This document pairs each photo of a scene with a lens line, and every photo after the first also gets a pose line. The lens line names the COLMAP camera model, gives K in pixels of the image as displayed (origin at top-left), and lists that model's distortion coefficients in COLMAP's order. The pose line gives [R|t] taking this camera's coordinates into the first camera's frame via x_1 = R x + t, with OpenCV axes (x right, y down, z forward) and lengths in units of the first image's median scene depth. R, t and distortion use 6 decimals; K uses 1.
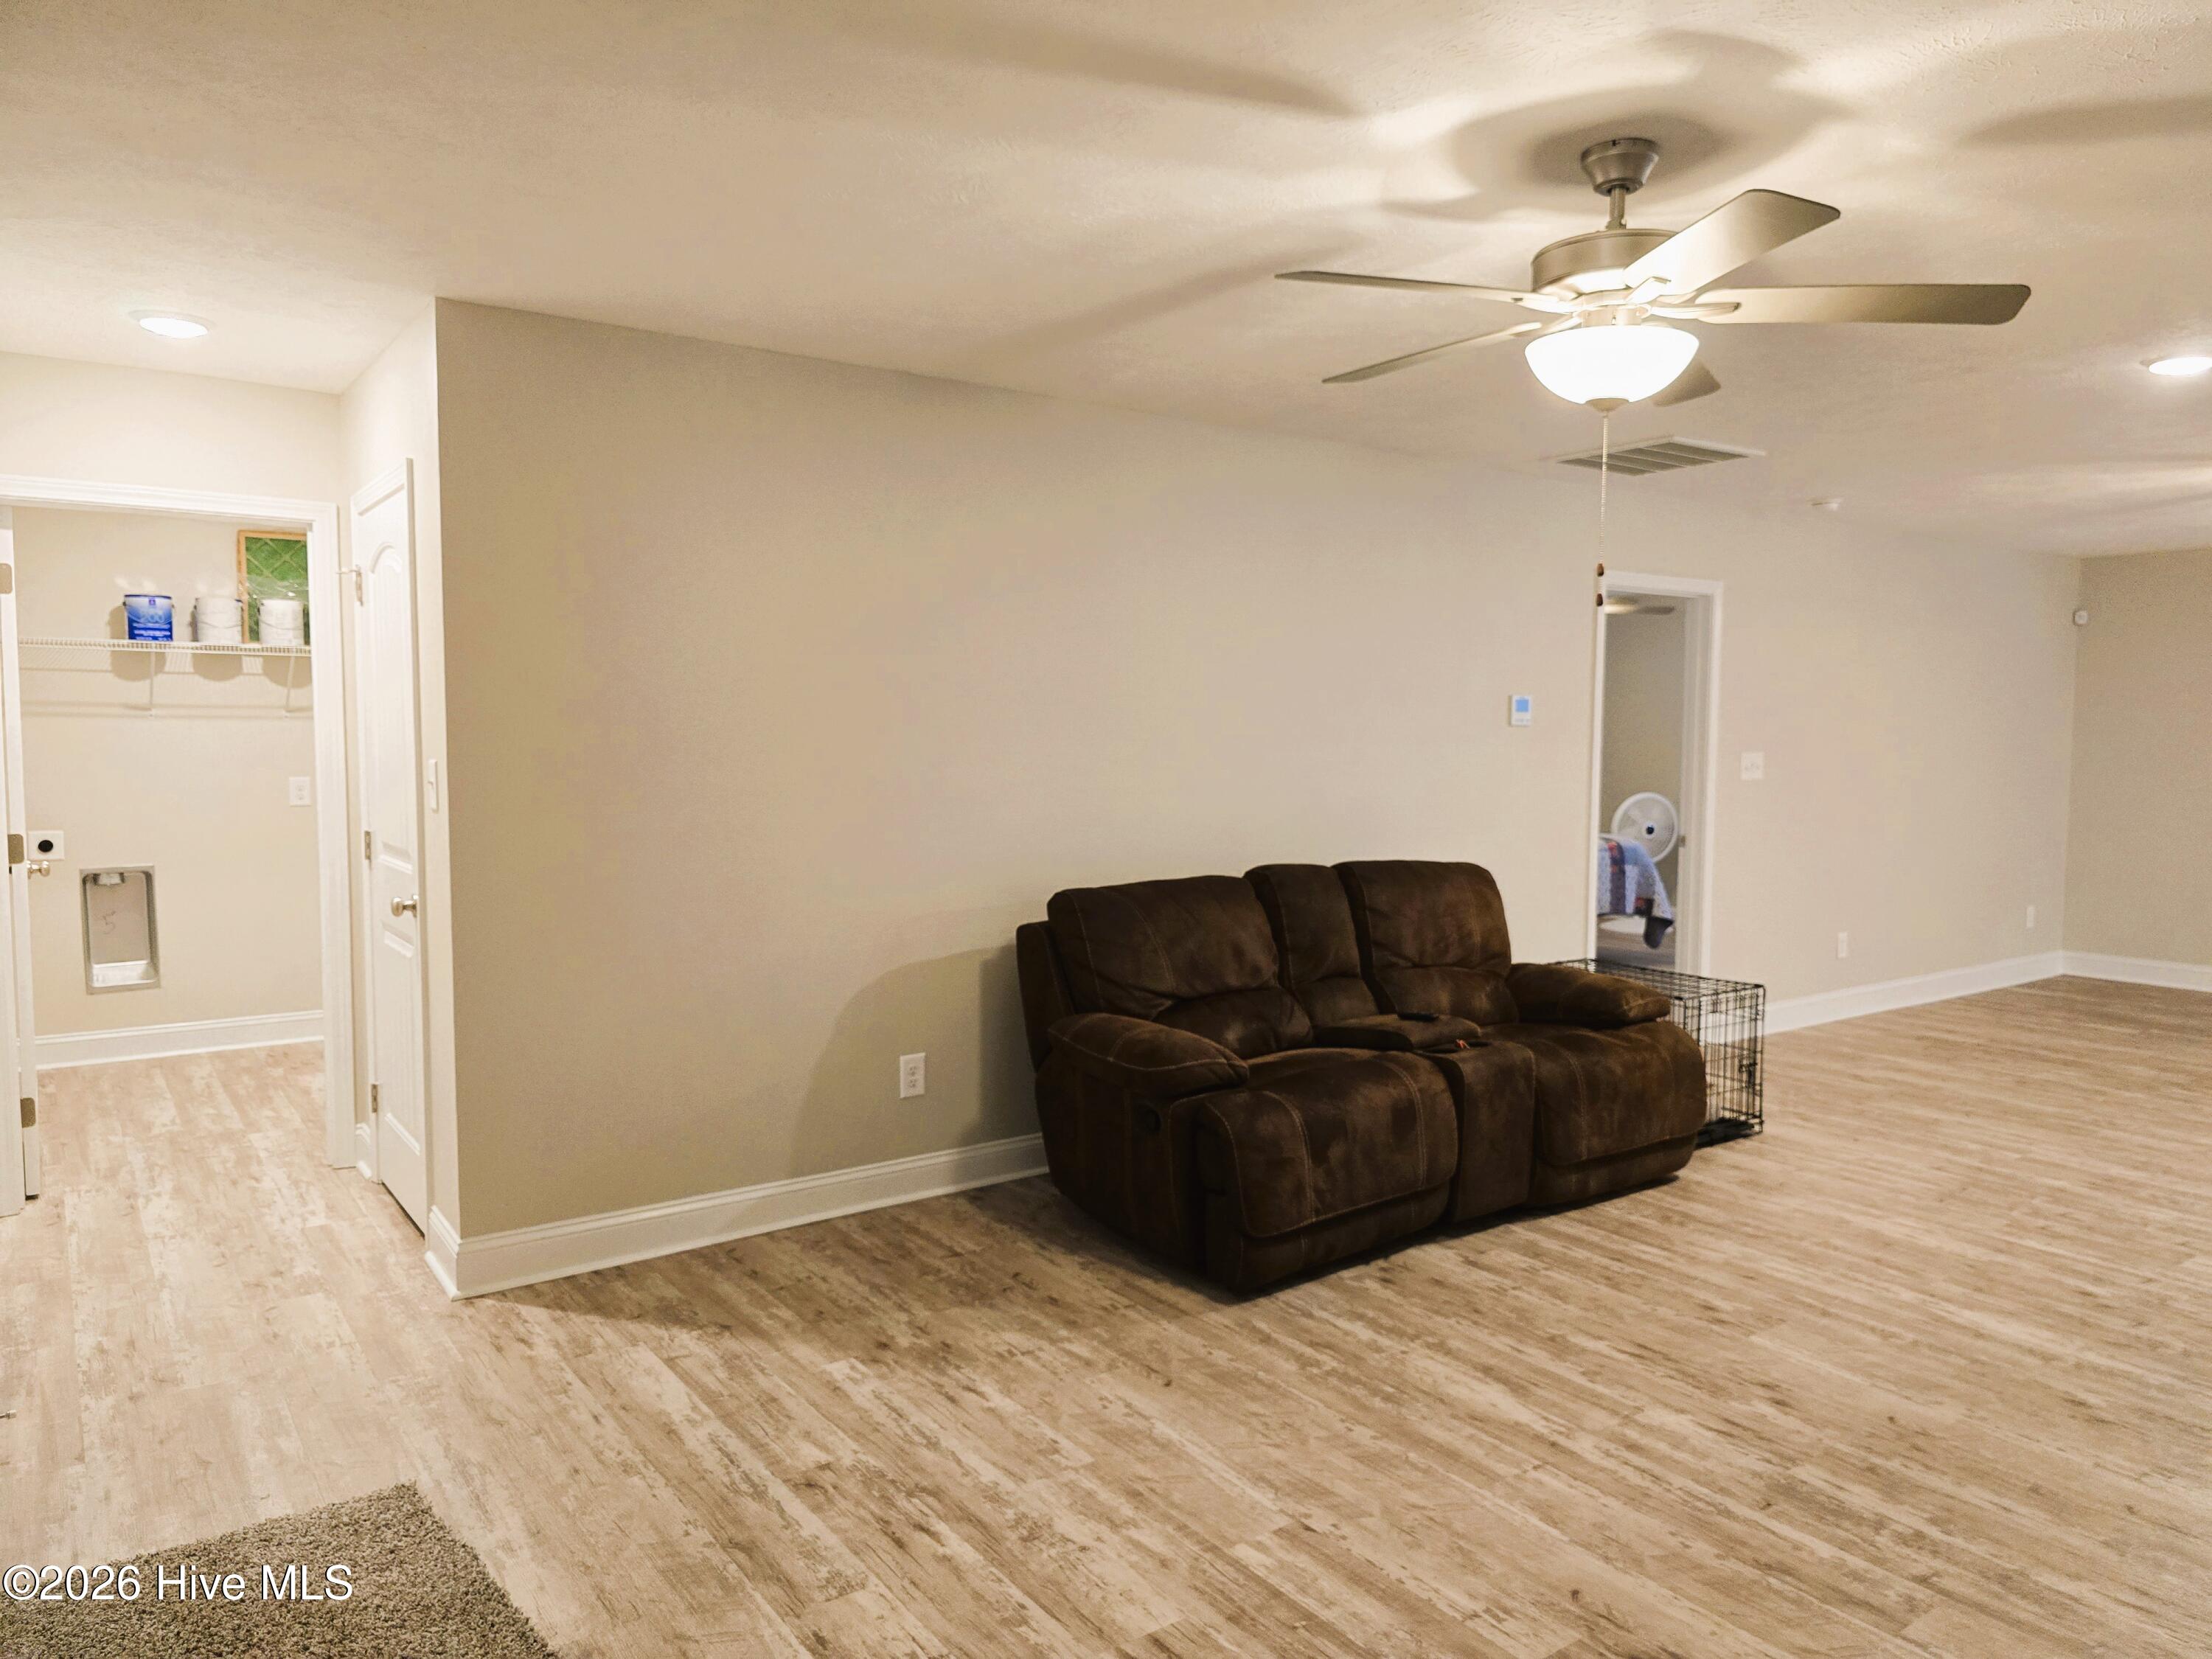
lens RADIAL K [[1490.7, 0, 1114.9], [0, 1490.7, 806.9], [0, 0, 1]] dist [0.057841, -0.055773]
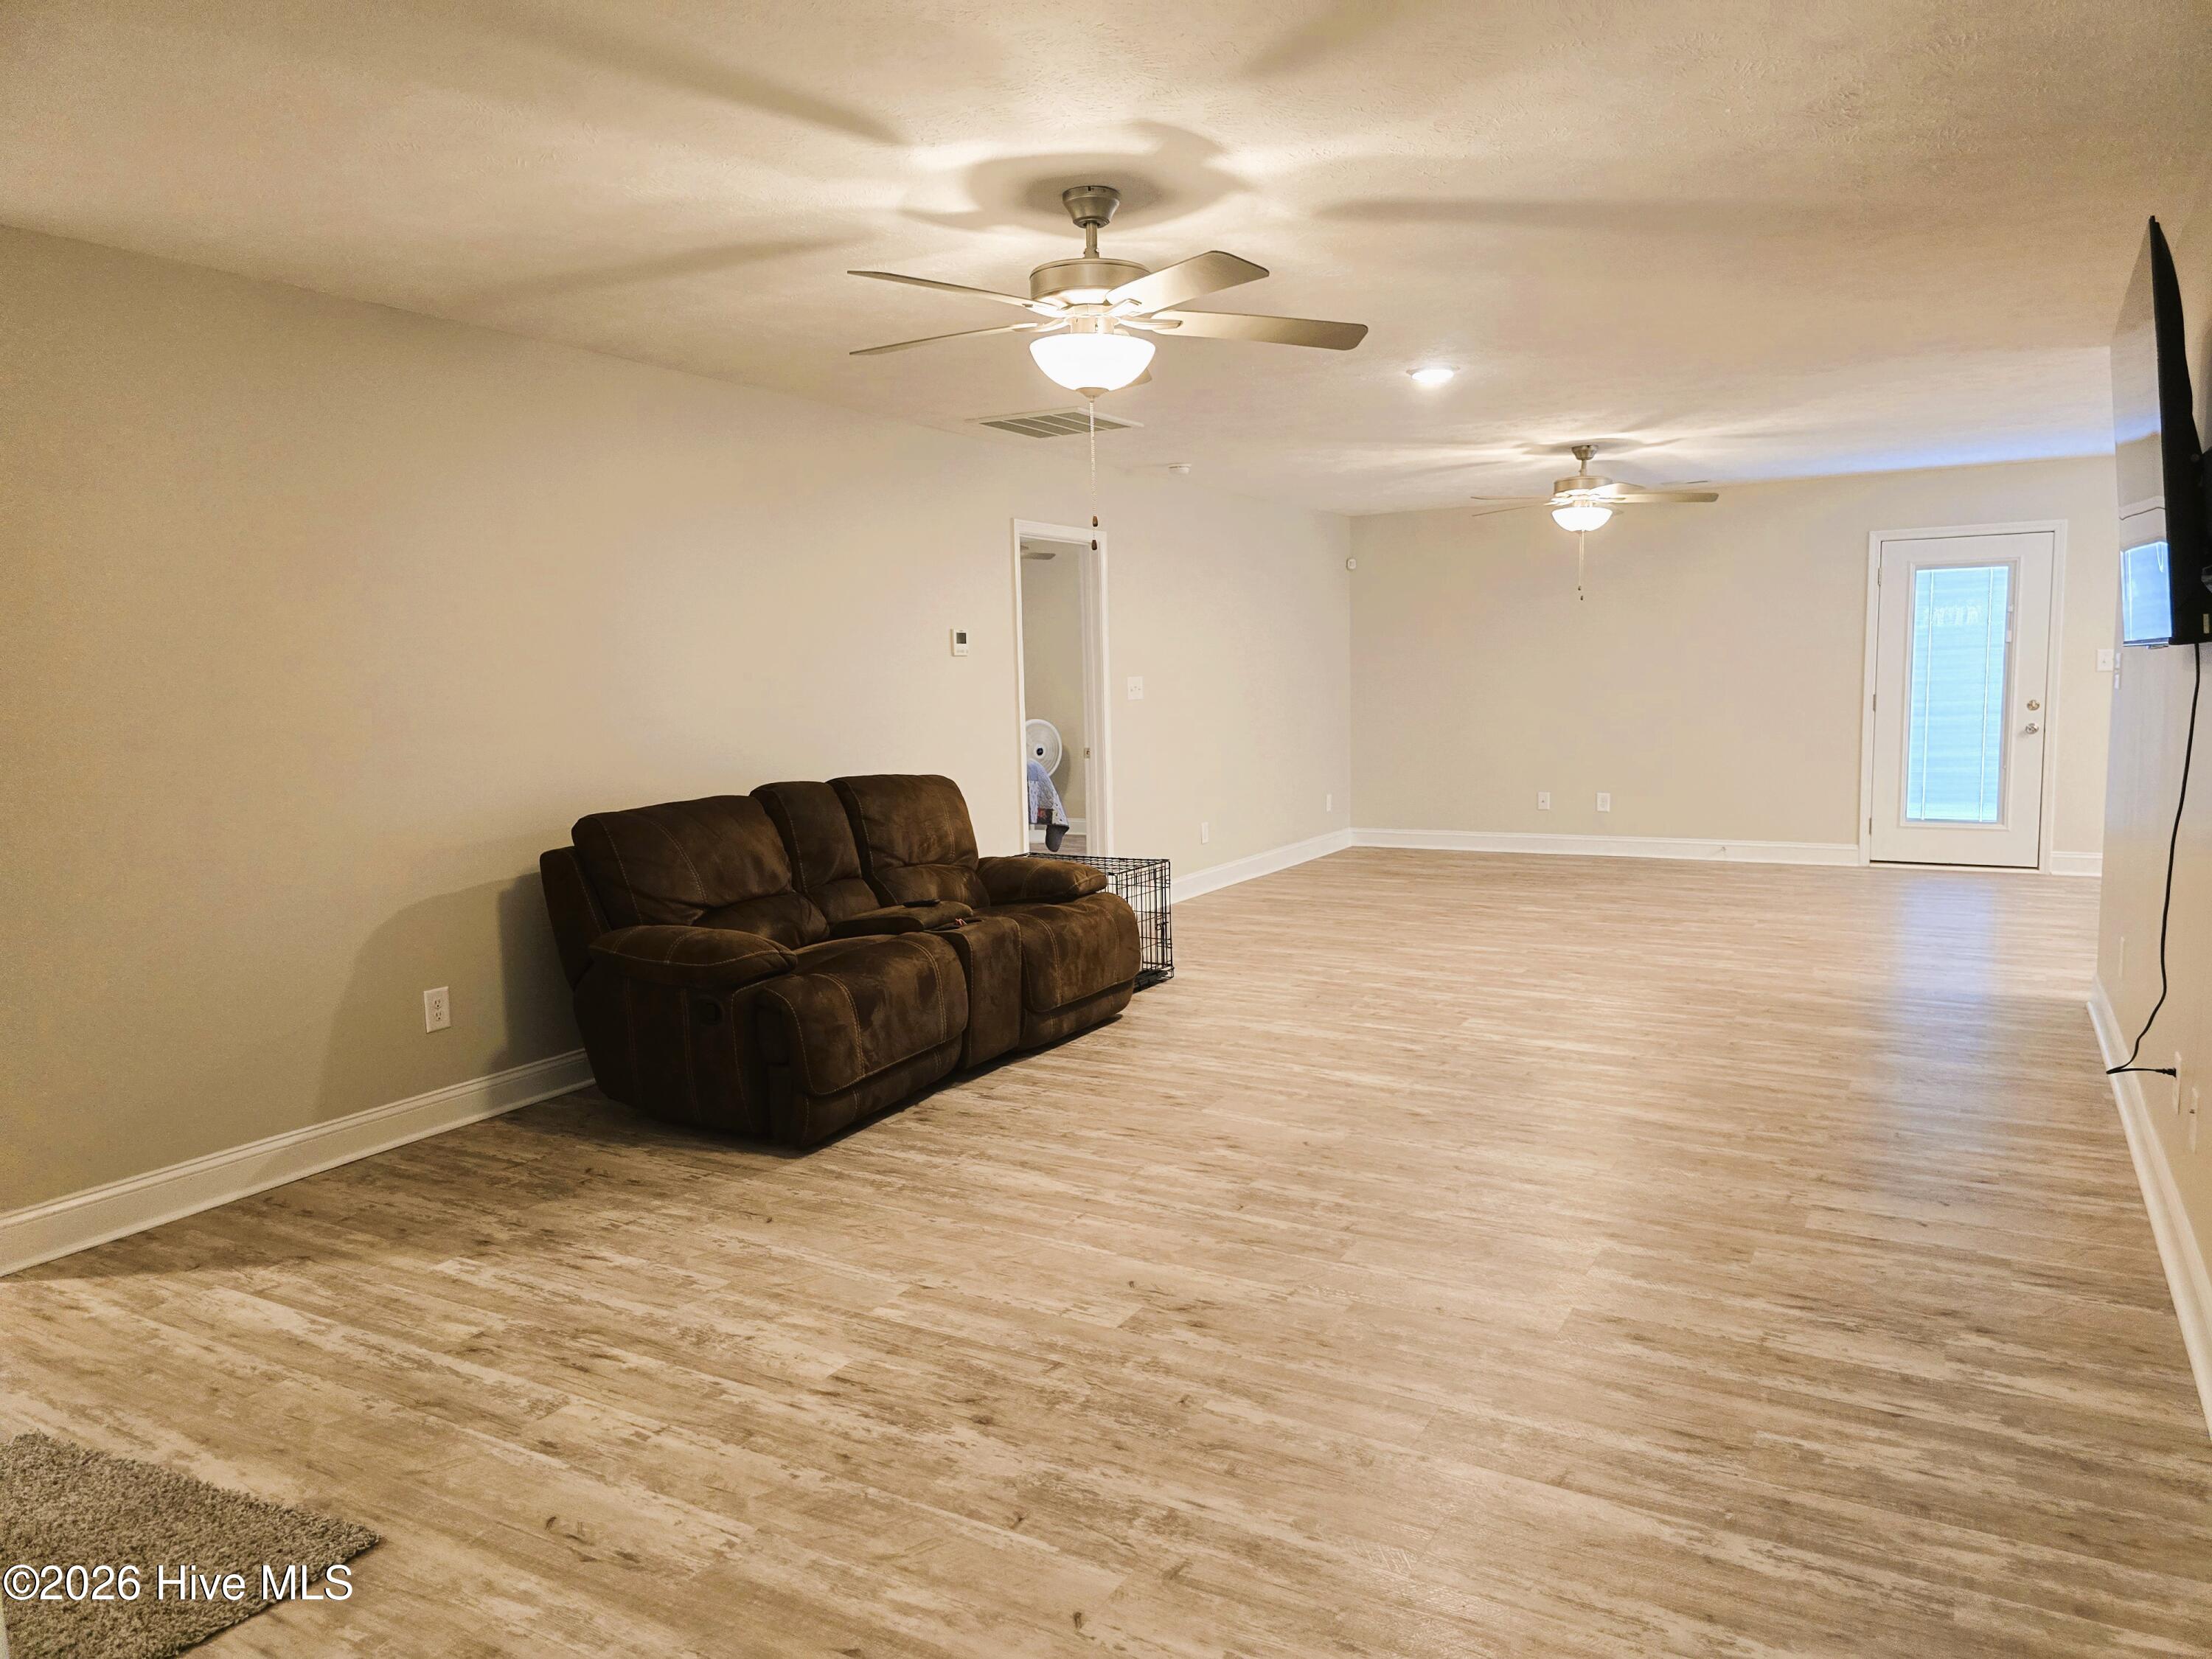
lens RADIAL K [[1490.7, 0, 1113.1], [0, 1490.7, 791.7], [0, 0, 1]] dist [0.057841, -0.055773]
pose [[0.910029, -0.059469, 0.410256, -0.170384], [0.048946, 0.998148, 0.036114, 0.024334], [-0.411644, -0.012785, 0.911255, -0.152331]]
